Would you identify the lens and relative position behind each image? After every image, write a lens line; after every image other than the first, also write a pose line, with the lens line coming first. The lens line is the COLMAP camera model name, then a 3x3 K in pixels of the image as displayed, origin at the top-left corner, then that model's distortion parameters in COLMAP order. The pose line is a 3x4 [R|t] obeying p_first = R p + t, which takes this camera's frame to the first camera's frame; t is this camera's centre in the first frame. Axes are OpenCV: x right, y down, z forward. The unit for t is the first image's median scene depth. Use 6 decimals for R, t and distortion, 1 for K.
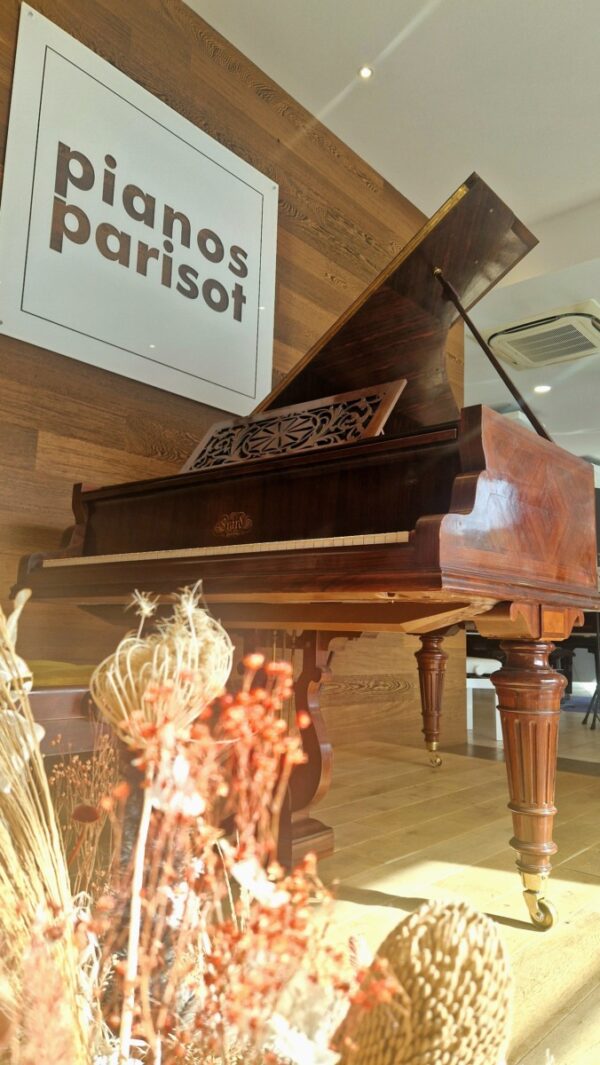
lens RADIAL K [[724.9, 0, 307.0], [0, 724.9, 528.5], [0, 0, 1]] dist [0.030942, 0.000412]
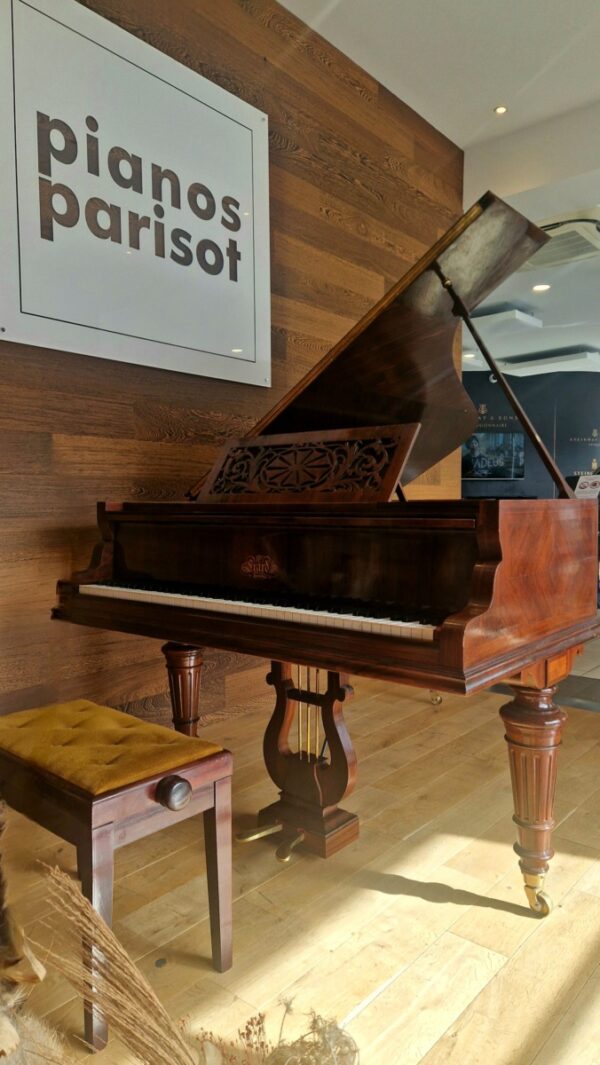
lens RADIAL K [[724.9, 0, 293.4], [0, 724.9, 530.7], [0, 0, 1]] dist [0.030942, 0.000412]
pose [[0.999221, -0.039464, -0.000438, -0.033869], [0.038632, 0.975755, 0.215430, -0.196564], [-0.008074, -0.215279, 0.976519, -0.025187]]
